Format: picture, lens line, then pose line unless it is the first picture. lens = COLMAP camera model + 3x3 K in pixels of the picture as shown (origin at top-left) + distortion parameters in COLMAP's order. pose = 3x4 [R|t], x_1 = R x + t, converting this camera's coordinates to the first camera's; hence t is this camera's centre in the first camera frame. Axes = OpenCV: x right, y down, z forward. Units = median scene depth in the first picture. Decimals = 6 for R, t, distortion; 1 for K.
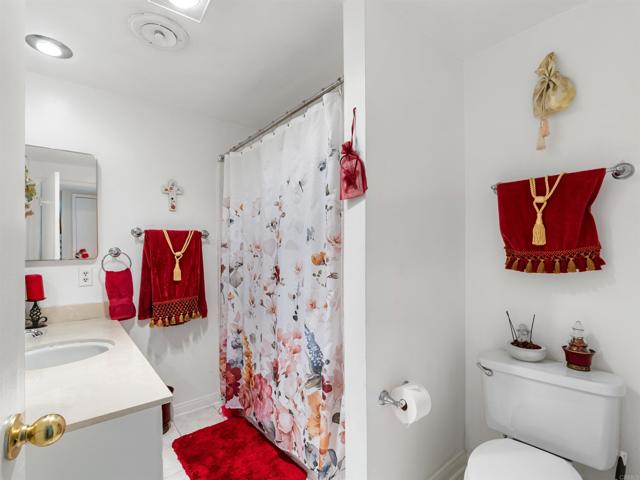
lens RADIAL K [[314.2, 0, 322.4], [0, 314.2, 249.7], [0, 0, 1]] dist [-0.000097, 0.000321]
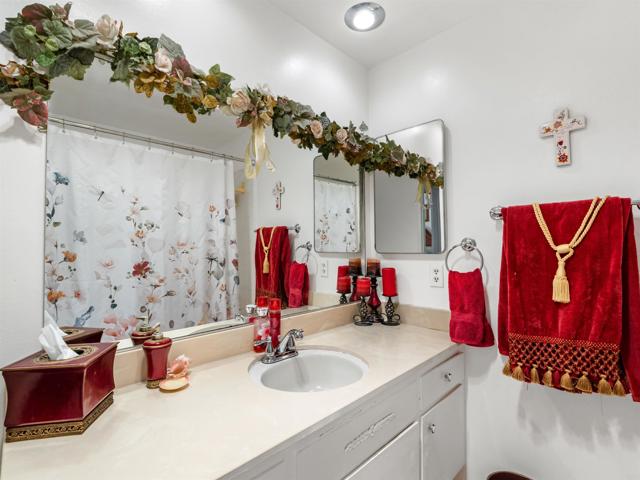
lens RADIAL K [[304.1, 0, 329.5], [0, 304.1, 243.9], [0, 0, 1]] dist [0.002550, -0.000407]
pose [[0.116794, -0.003251, -0.993151, -0.020040], [-0.007895, 0.999960, -0.004202, 0.010851], [0.993125, 0.008332, 0.116763, 0.581001]]
